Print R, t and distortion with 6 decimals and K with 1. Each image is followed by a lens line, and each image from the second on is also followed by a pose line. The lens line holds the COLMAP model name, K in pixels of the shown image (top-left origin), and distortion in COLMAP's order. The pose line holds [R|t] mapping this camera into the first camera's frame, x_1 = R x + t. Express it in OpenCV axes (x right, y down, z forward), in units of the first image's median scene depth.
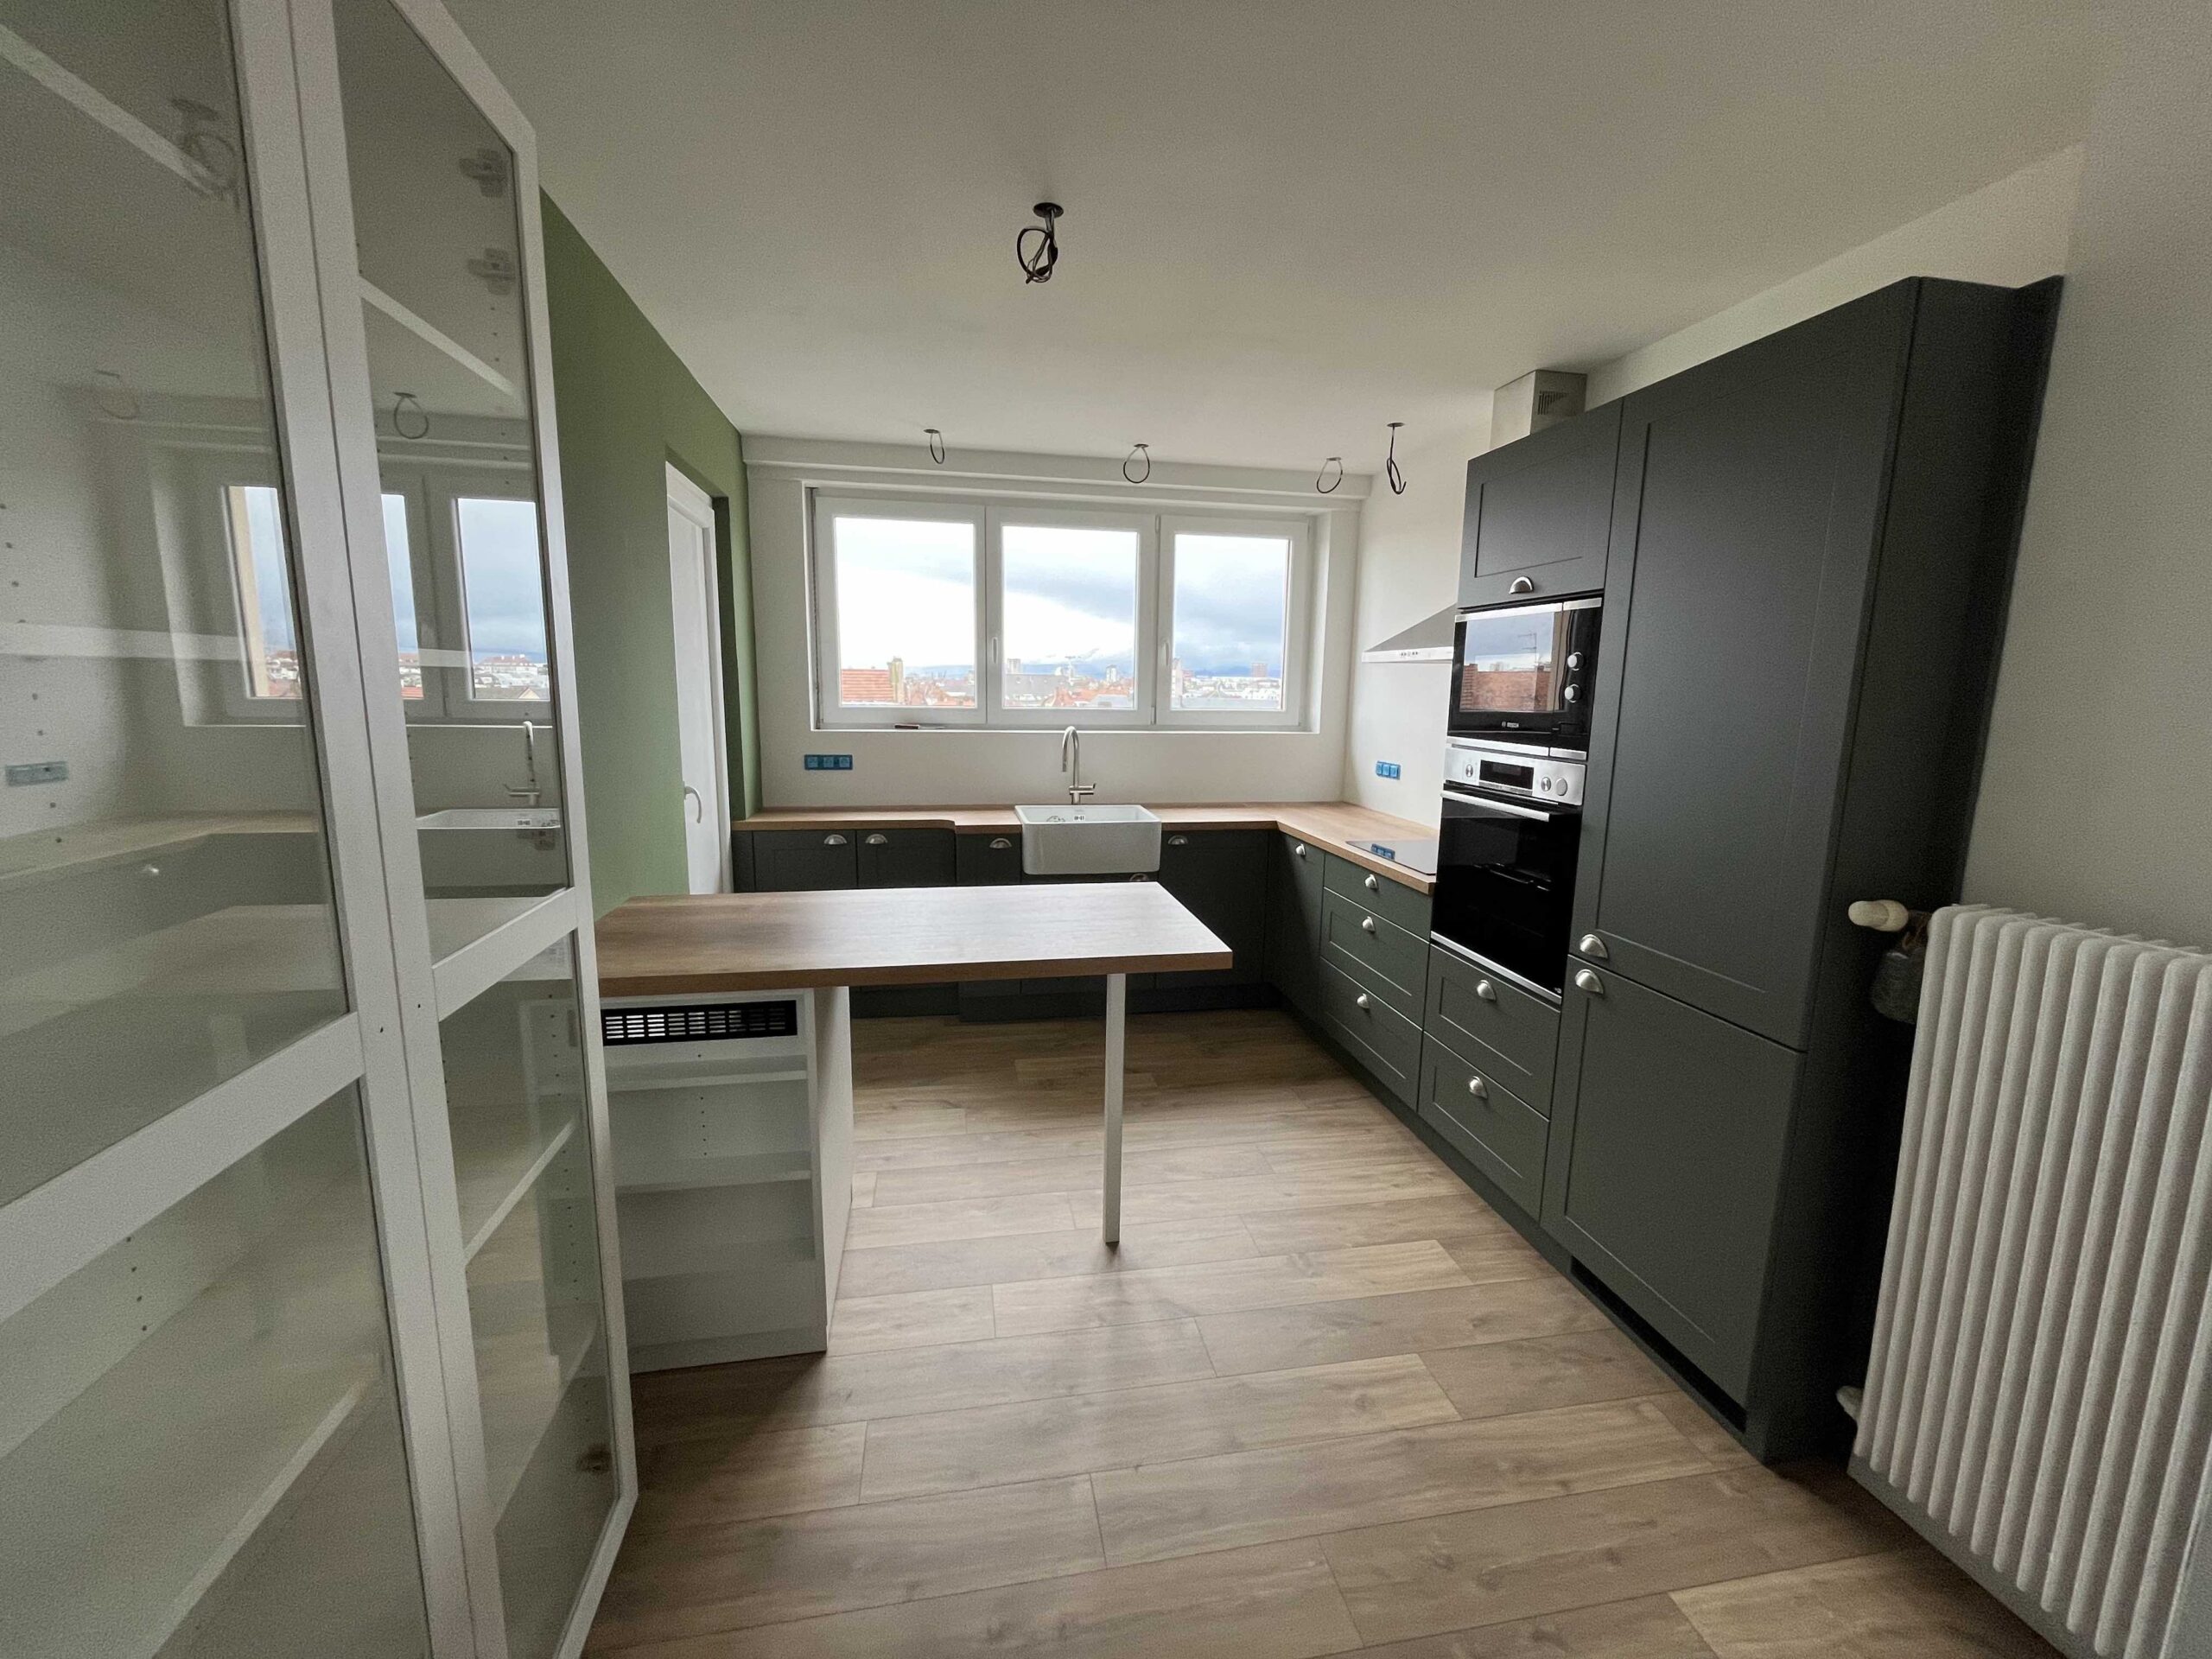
lens RADIAL K [[897.4, 0, 1106.0], [0, 897.4, 829.5], [0, 0, 1]] dist [-0.000492, 0.000081]
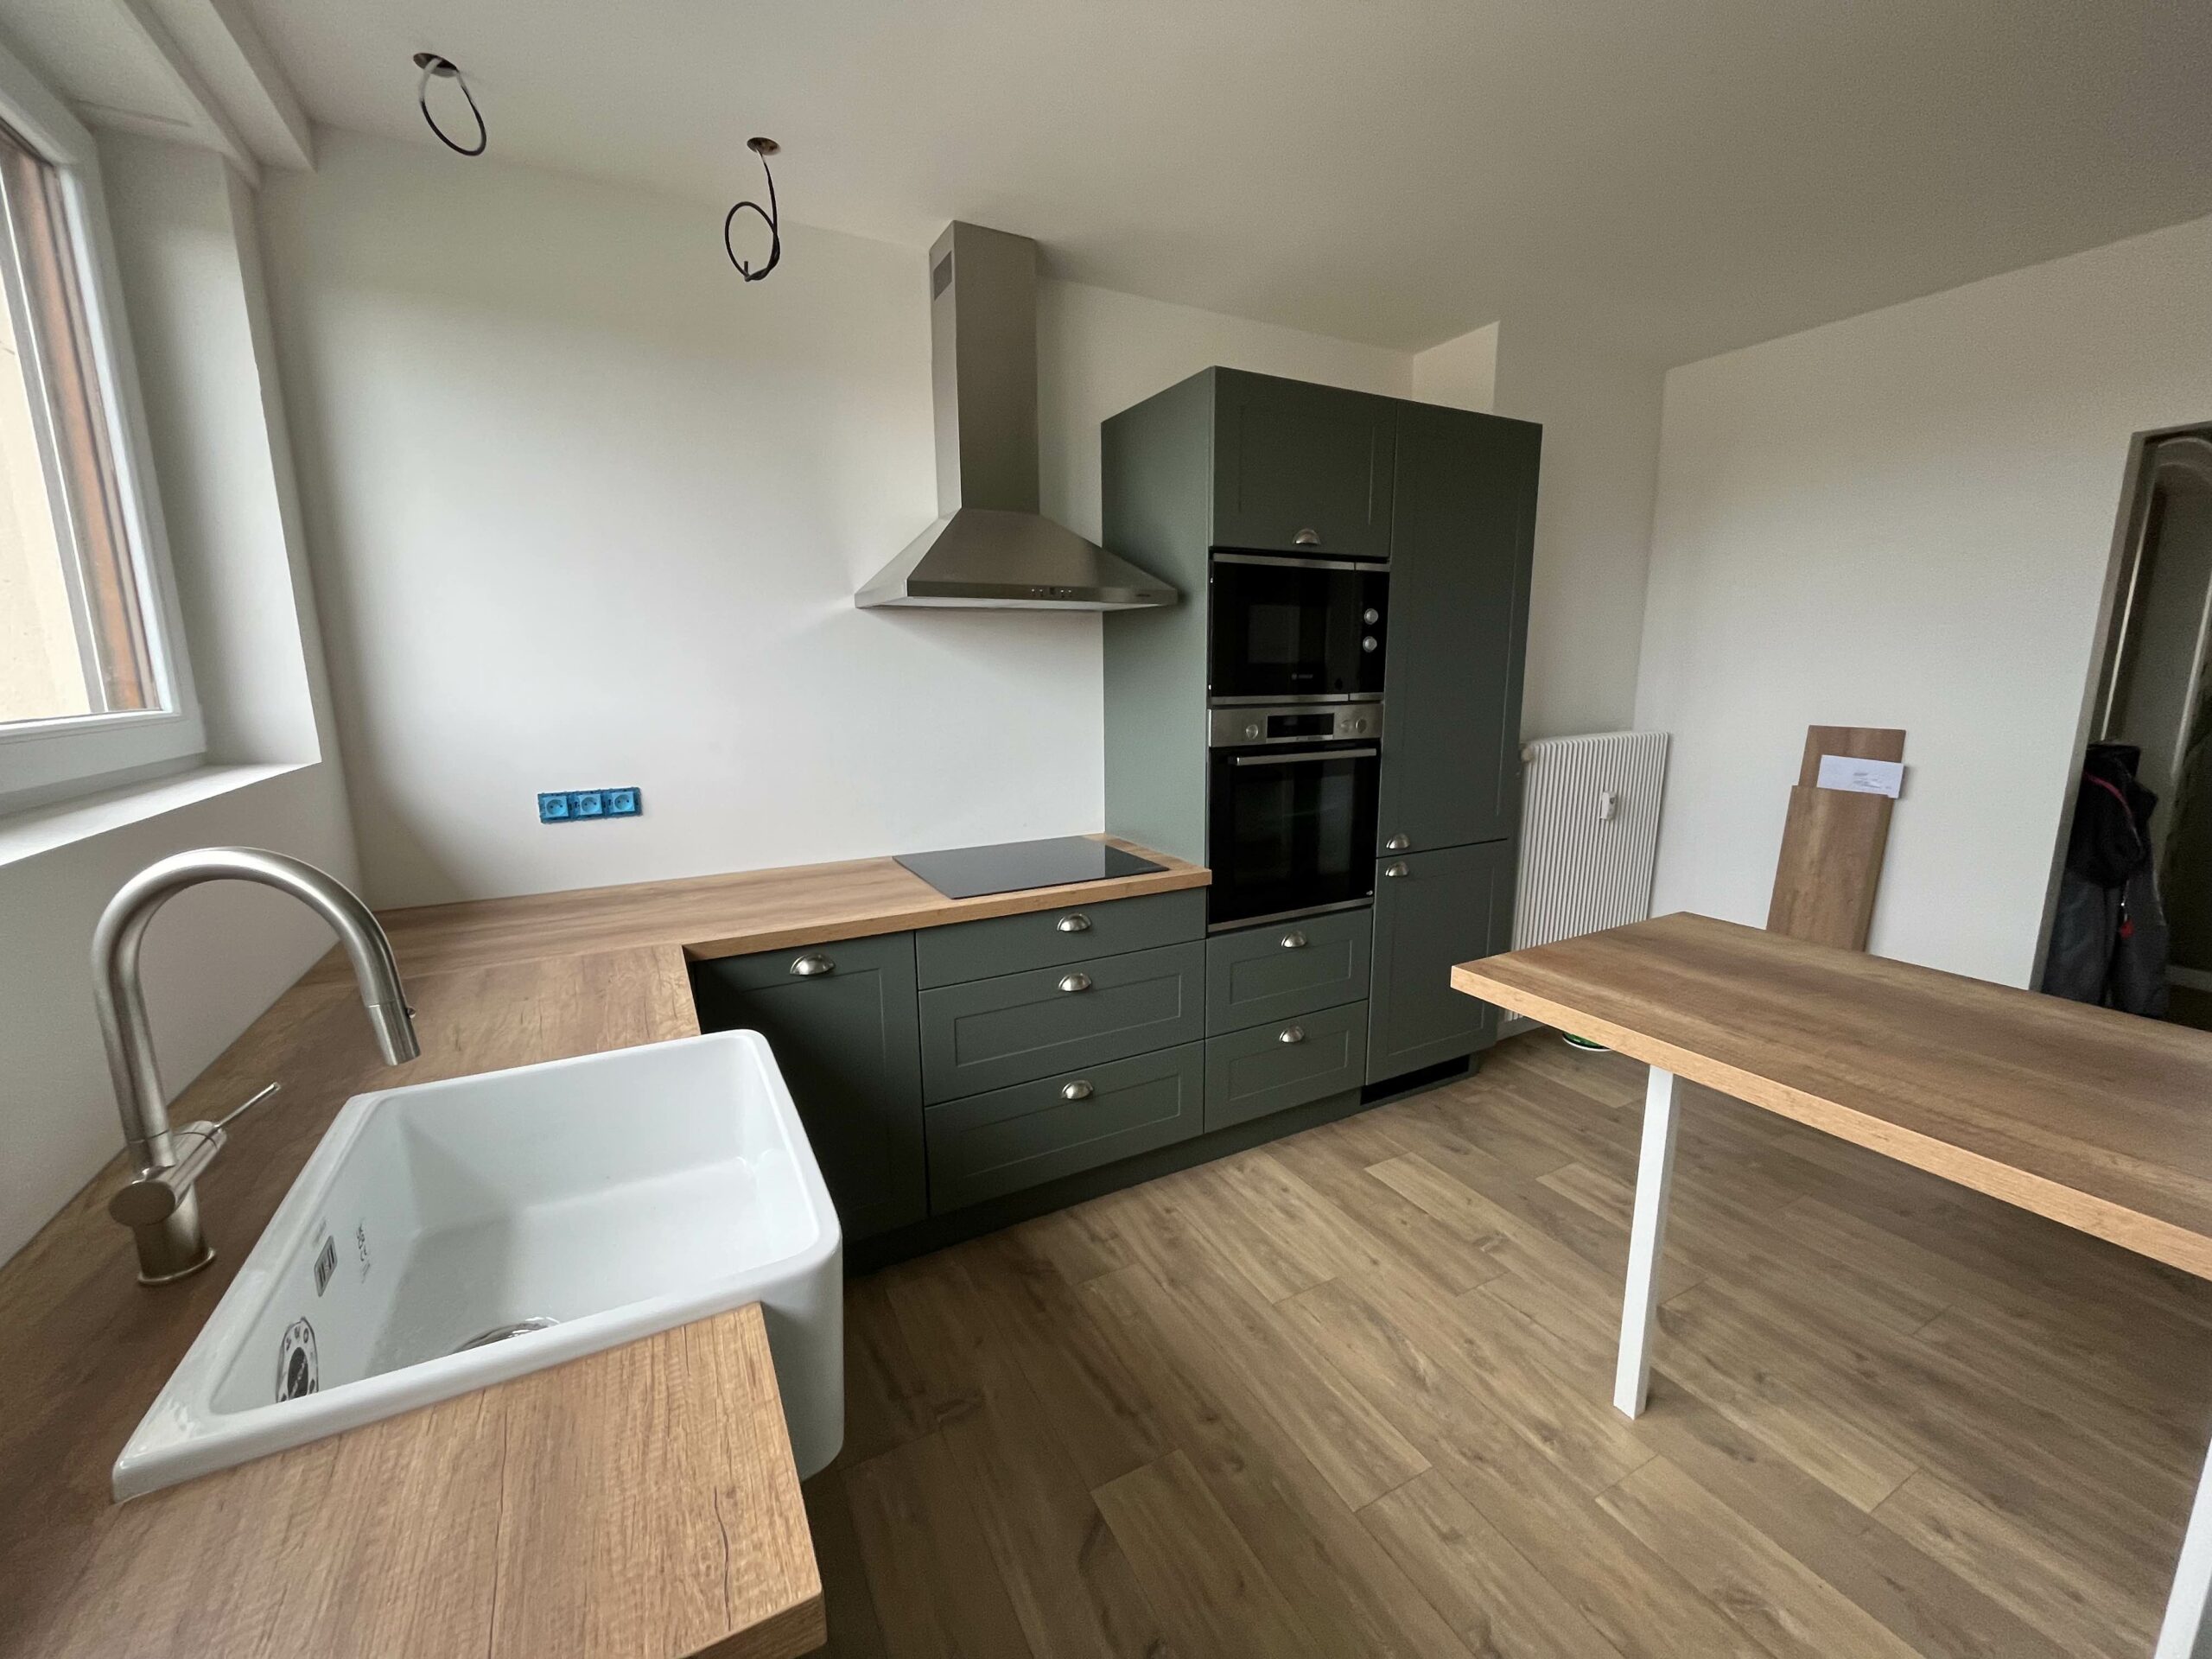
lens RADIAL K [[897.4, 0, 1106.0], [0, 897.4, 829.5], [0, 0, 1]] dist [-0.000492, 0.000081]
pose [[-0.309260, -0.189807, 0.931843, -0.344045], [0.152915, 0.957203, 0.245722, -0.176757], [-0.938603, 0.218485, -0.267000, 1.143885]]
